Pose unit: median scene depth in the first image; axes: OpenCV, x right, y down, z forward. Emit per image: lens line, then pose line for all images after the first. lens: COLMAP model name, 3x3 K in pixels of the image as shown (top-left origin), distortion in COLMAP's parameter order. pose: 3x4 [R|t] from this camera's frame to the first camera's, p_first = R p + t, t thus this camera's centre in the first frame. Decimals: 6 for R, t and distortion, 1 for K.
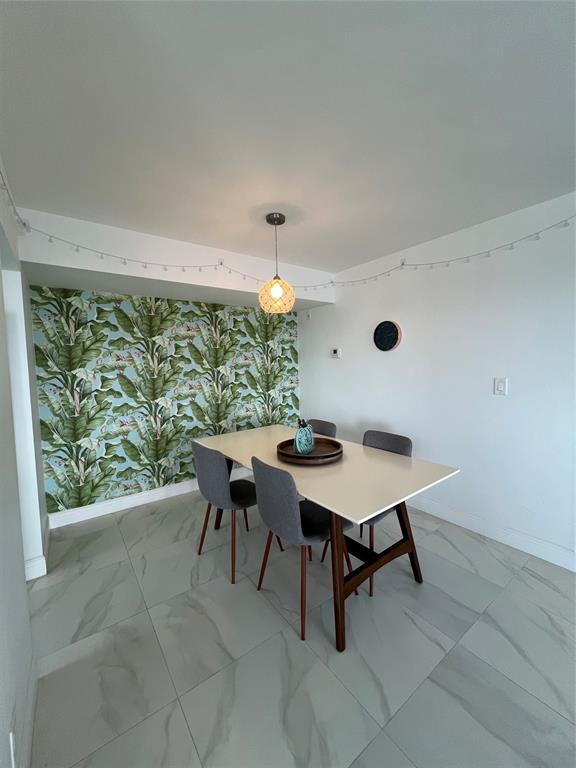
lens RADIAL K [[306.9, 0, 287.8], [0, 306.9, 383.5], [0, 0, 1]] dist [0.001798, 0.001039]
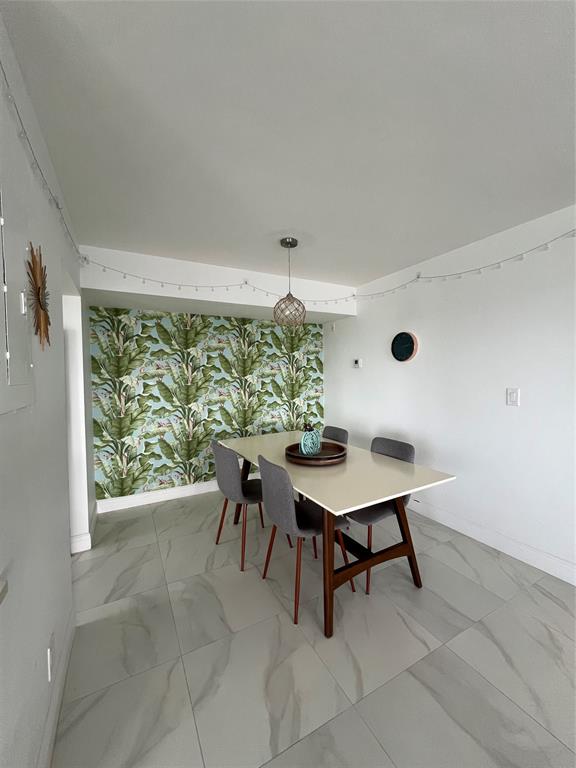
lens RADIAL K [[306.9, 0, 288.5], [0, 306.9, 383.7], [0, 0, 1]] dist [0.001798, 0.001039]
pose [[0.990298, 0.011775, -0.138461, 0.119230], [-0.016549, 0.999306, -0.033383, 0.011979], [0.137972, 0.035351, 0.989805, -0.083288]]
